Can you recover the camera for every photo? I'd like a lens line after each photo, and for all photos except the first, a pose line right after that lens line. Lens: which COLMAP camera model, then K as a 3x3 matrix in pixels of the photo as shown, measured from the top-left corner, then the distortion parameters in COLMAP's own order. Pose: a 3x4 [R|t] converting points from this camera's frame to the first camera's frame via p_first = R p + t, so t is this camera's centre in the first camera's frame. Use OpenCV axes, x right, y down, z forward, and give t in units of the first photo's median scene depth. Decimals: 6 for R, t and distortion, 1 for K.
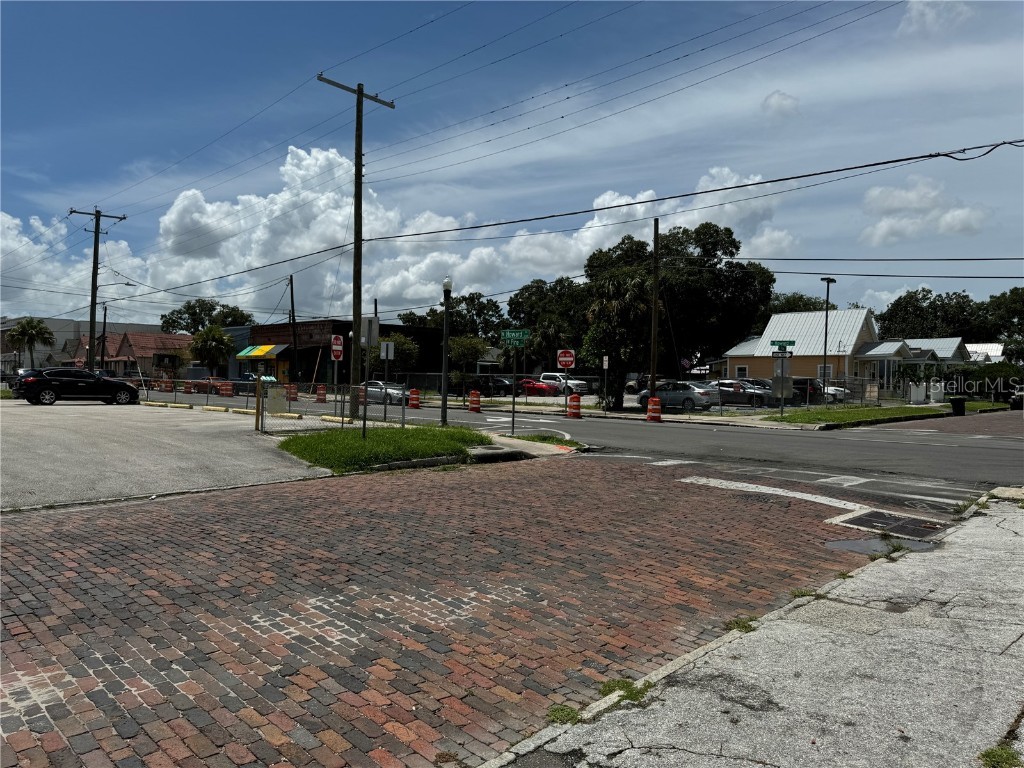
lens RADIAL K [[722.7, 0, 514.0], [0, 722.7, 373.3], [0, 0, 1]] dist [0.024258, -0.015413]
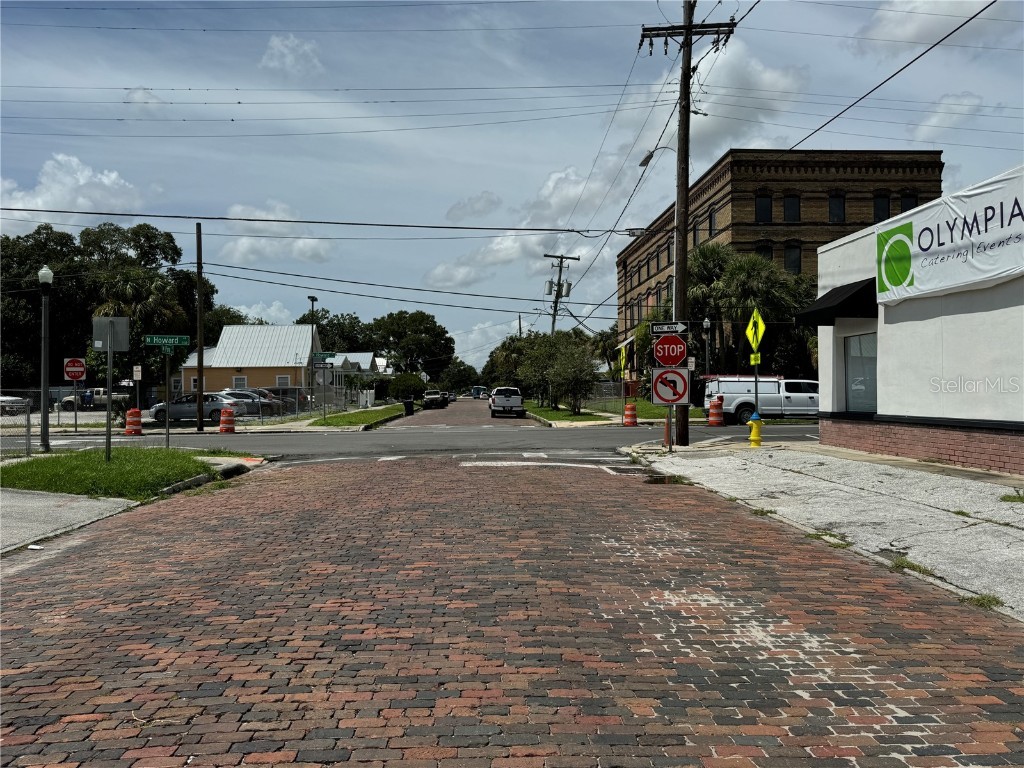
lens RADIAL K [[722.7, 0, 516.9], [0, 722.7, 389.0], [0, 0, 1]] dist [0.024258, -0.015413]
pose [[0.679396, -0.018178, 0.733547, -0.103690], [0.014087, 0.999832, 0.011730, 0.000412], [-0.733637, 0.002364, 0.679538, 0.015856]]
